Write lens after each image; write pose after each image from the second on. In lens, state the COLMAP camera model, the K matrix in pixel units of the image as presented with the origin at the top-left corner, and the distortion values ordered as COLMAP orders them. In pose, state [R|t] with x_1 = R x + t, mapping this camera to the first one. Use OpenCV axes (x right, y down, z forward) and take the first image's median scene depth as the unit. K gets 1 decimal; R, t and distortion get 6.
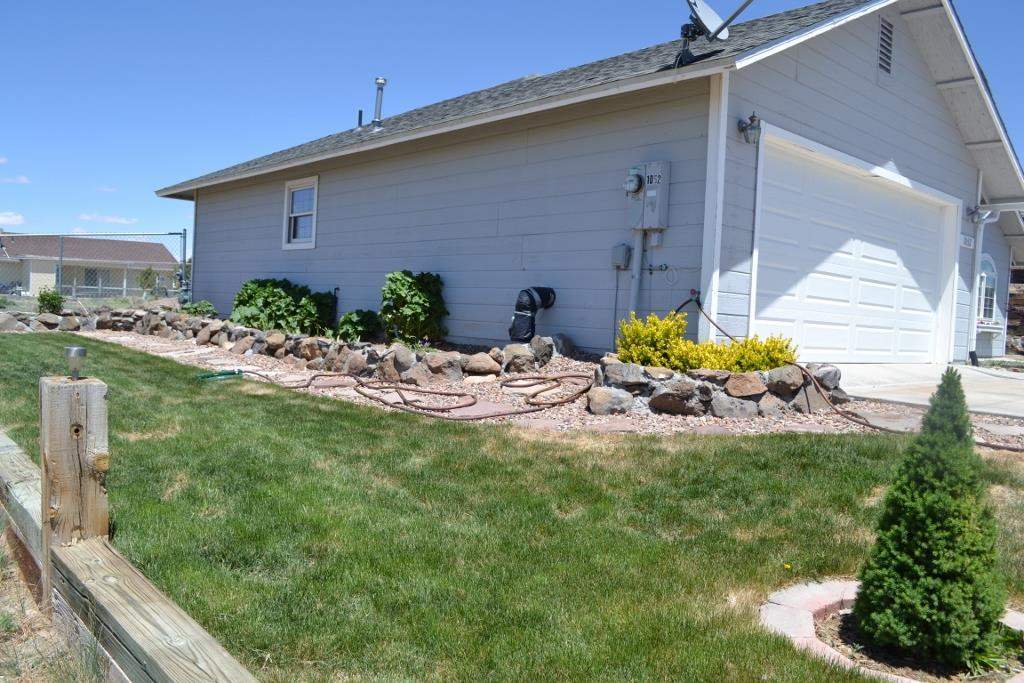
lens RADIAL K [[834.9, 0, 514.7], [0, 834.9, 358.0], [0, 0, 1]] dist [-0.094932, 0.019430]
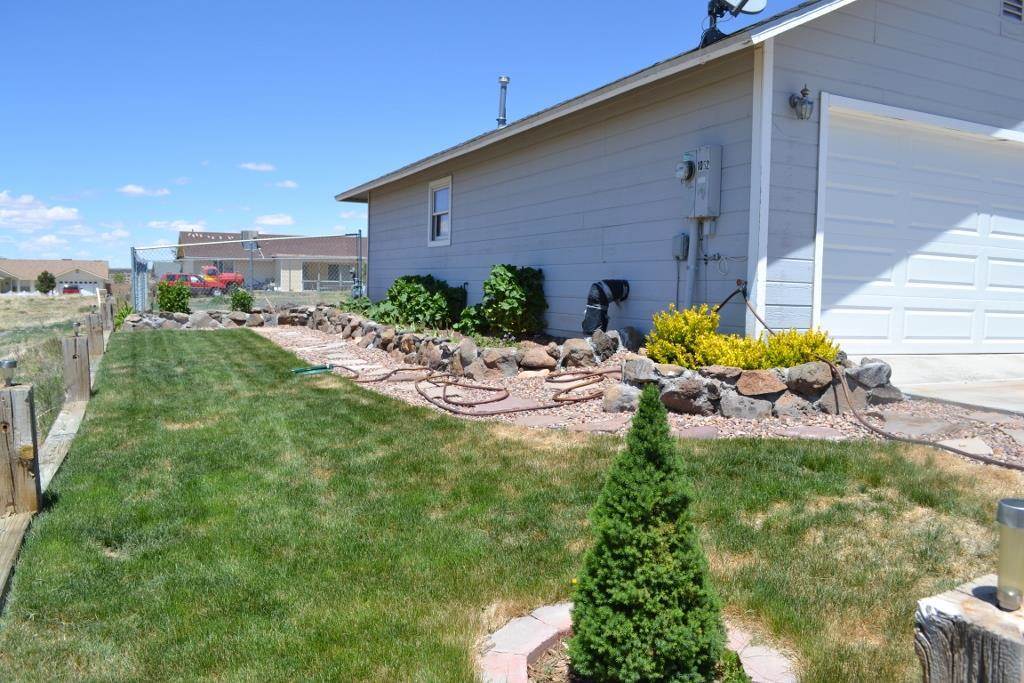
lens RADIAL K [[834.9, 0, 498.1], [0, 834.9, 361.0], [0, 0, 1]] dist [-0.094932, 0.019430]
pose [[0.952946, -0.003778, -0.303116, 0.207124], [0.010758, 0.999714, 0.021360, -0.011525], [0.302948, -0.023616, 0.952714, 0.015047]]
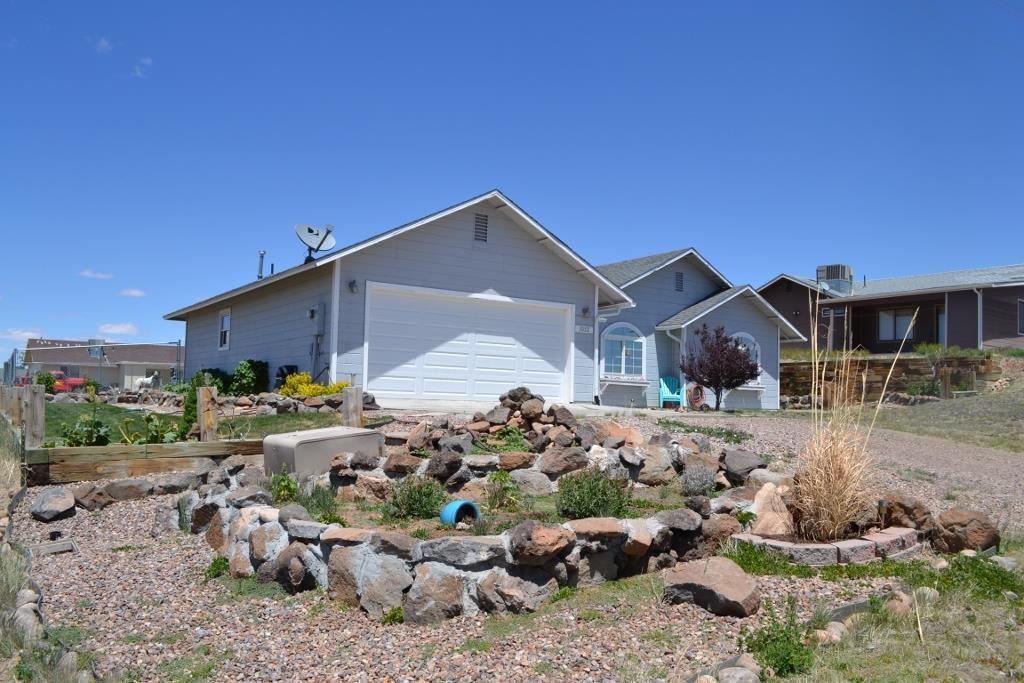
lens RADIAL K [[834.9, 0, 505.1], [0, 834.9, 346.6], [0, 0, 1]] dist [-0.094932, 0.019430]
pose [[0.991188, -0.039016, -0.126583, 0.822027], [0.022748, 0.991577, -0.127505, 0.140214], [0.130492, 0.123502, 0.983727, -0.918635]]
